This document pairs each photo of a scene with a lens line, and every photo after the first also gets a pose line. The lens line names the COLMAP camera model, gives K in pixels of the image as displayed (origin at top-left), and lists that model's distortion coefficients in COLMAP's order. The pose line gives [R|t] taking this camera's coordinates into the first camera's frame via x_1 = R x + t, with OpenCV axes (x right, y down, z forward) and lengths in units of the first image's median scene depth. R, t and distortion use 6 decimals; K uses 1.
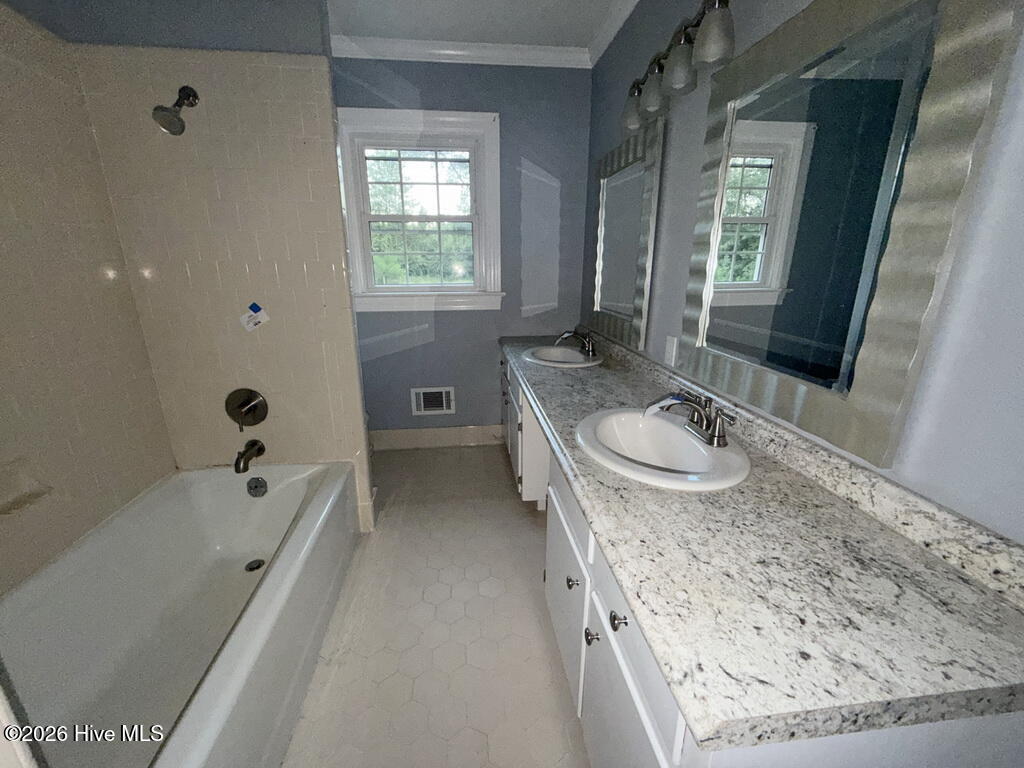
lens RADIAL K [[411.3, 0, 508.0], [0, 411.3, 383.4], [0, 0, 1]] dist [-0.002165, 0.000988]
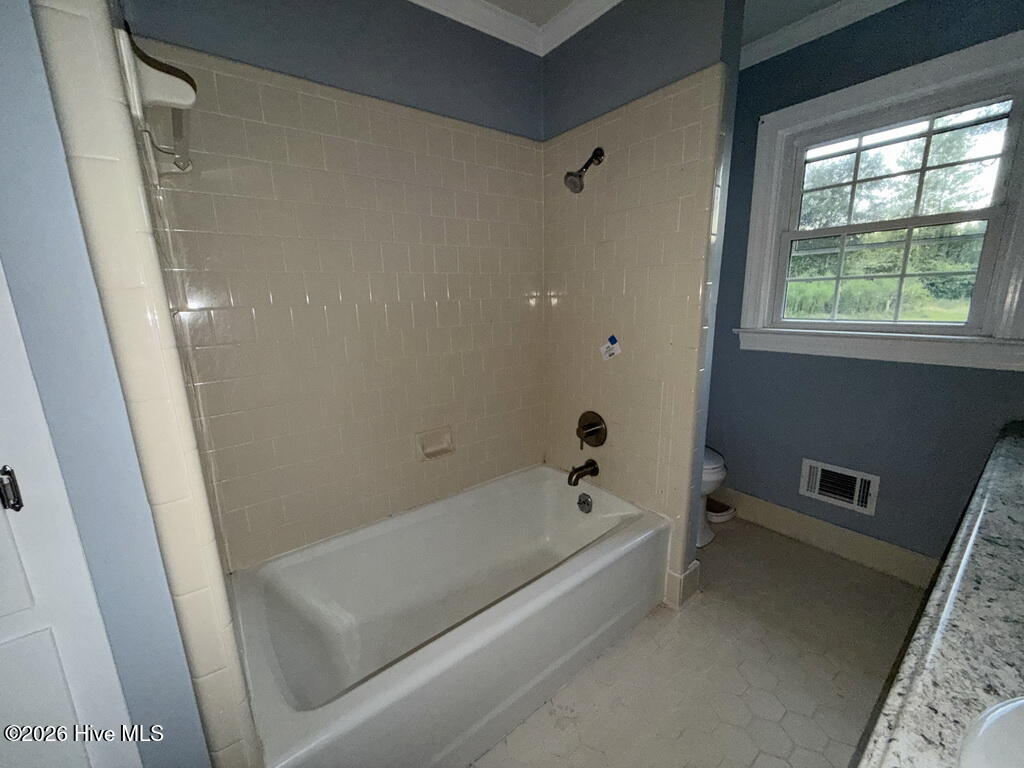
lens RADIAL K [[411.3, 0, 506.3], [0, 411.3, 383.7], [0, 0, 1]] dist [-0.002165, 0.000988]
pose [[0.510777, 0.171532, -0.842427, 0.124160], [-0.214208, 0.974382, 0.068523, -0.074466], [0.832599, 0.145455, 0.534436, 0.192551]]
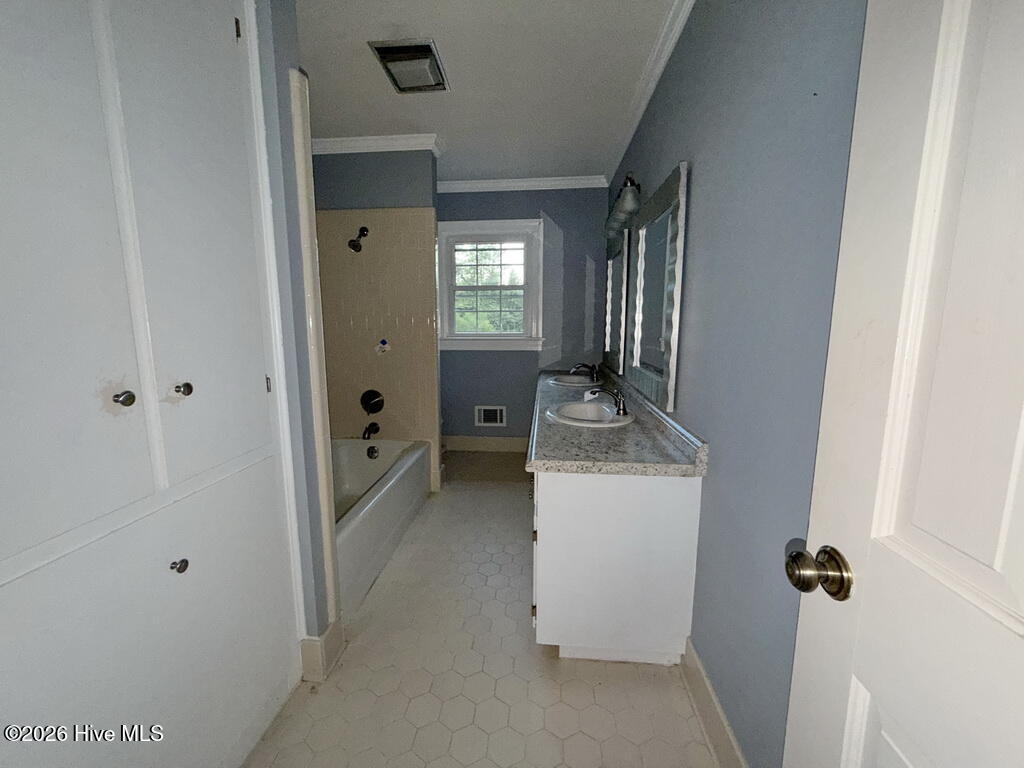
lens RADIAL K [[411.3, 0, 508.7], [0, 411.3, 382.3], [0, 0, 1]] dist [-0.002165, 0.000988]
pose [[0.979161, 0.030060, -0.200848, 0.206628], [-0.056396, 0.990334, -0.126721, 0.141892], [0.195098, 0.135407, 0.971392, -0.455211]]
